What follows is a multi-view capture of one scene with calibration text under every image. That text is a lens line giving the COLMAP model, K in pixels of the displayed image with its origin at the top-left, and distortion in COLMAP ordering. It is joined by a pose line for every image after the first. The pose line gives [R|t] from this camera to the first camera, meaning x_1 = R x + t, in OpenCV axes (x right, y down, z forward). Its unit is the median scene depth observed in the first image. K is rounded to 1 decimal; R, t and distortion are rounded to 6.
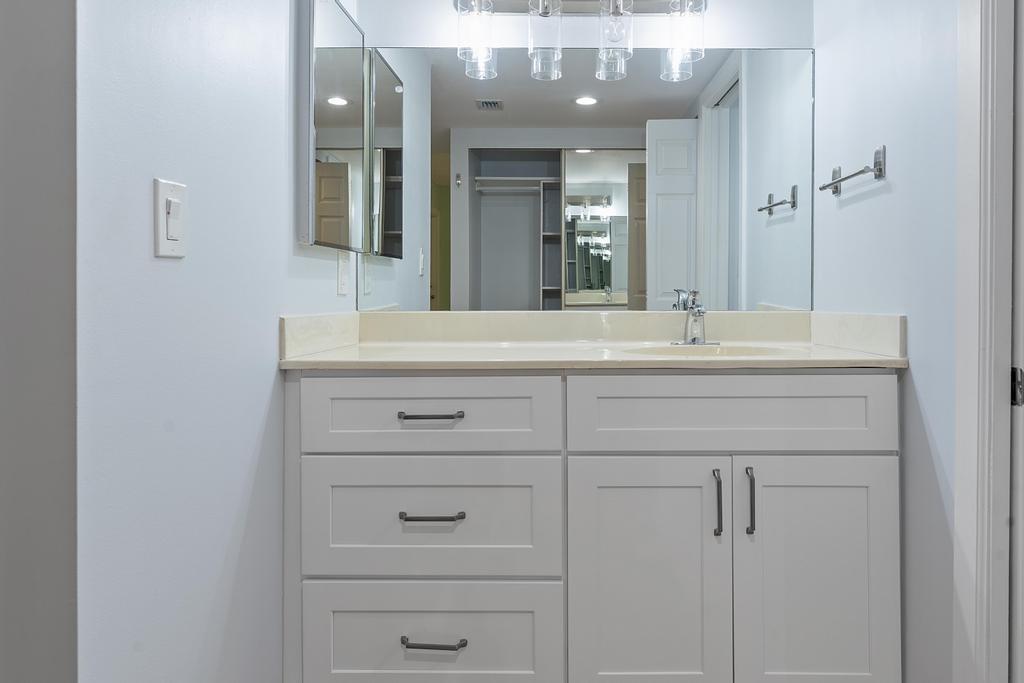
lens RADIAL K [[681.2, 0, 568.8], [0, 681.2, 286.3], [0, 0, 1]] dist [0.000701, -0.000158]
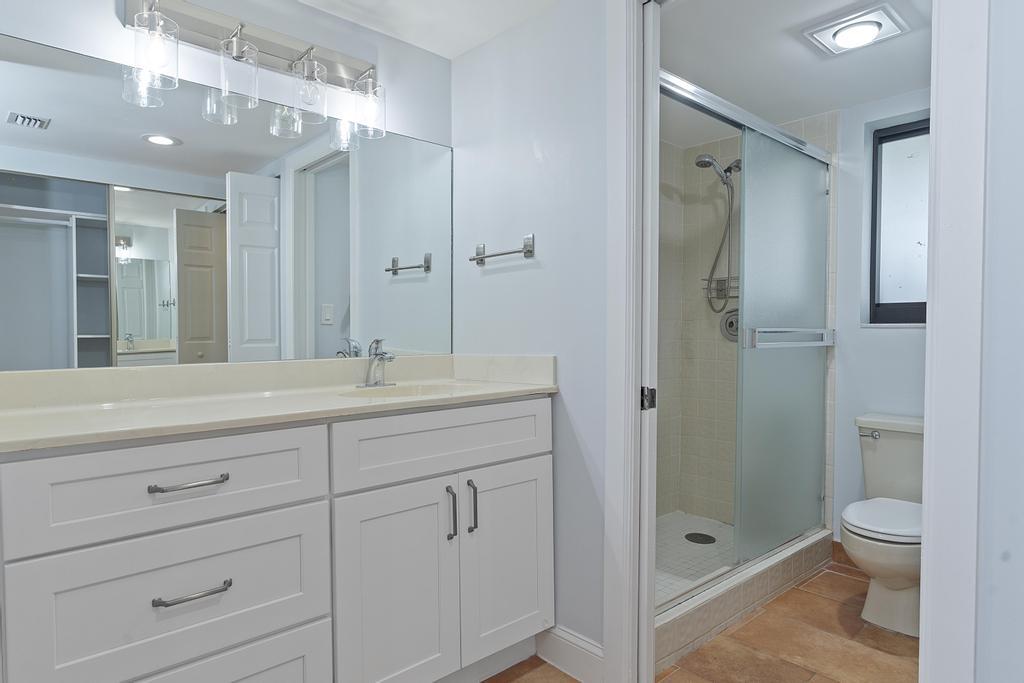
lens RADIAL K [[589.9, 0, 511.1], [0, 589.9, 343.6], [0, 0, 1]] dist [0.002178, 0.000617]
pose [[0.749276, -0.019062, 0.661984, -0.374657], [0.003918, 0.999696, 0.024352, -0.012868], [-0.662246, -0.015653, 0.749123, 0.124469]]
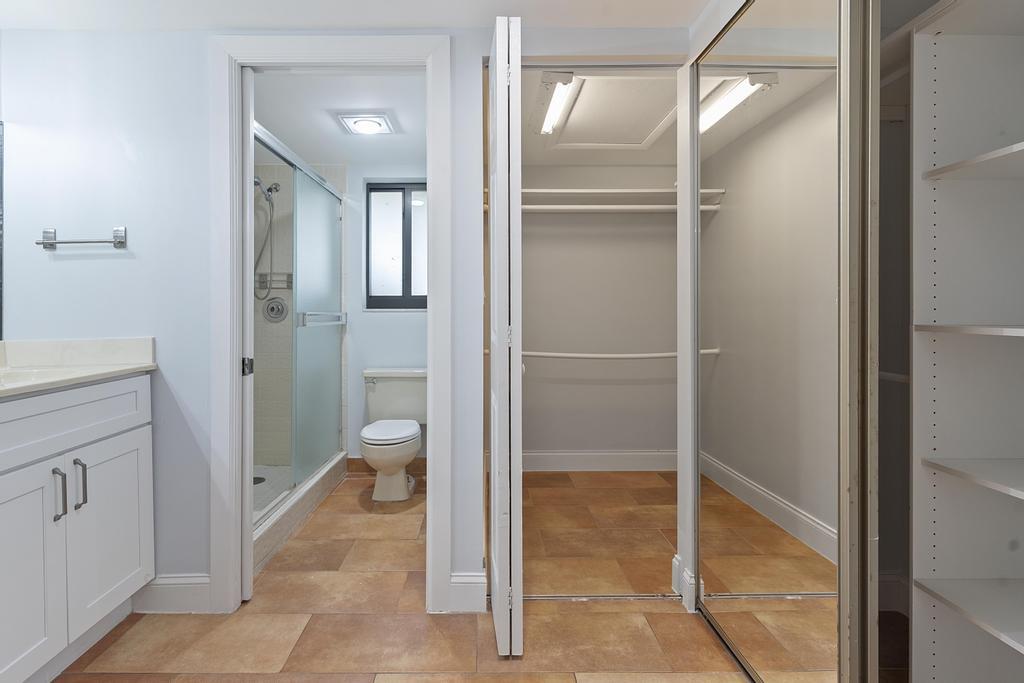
lens RADIAL K [[495.5, 0, 483.6], [0, 495.5, 311.8], [0, 0, 1]] dist [-0.000937, -0.000780]
pose [[0.006756, -0.003083, 0.999972, -0.645577], [0.006060, 0.999977, 0.003042, -0.015986], [-0.999959, 0.006039, 0.006775, 0.191686]]
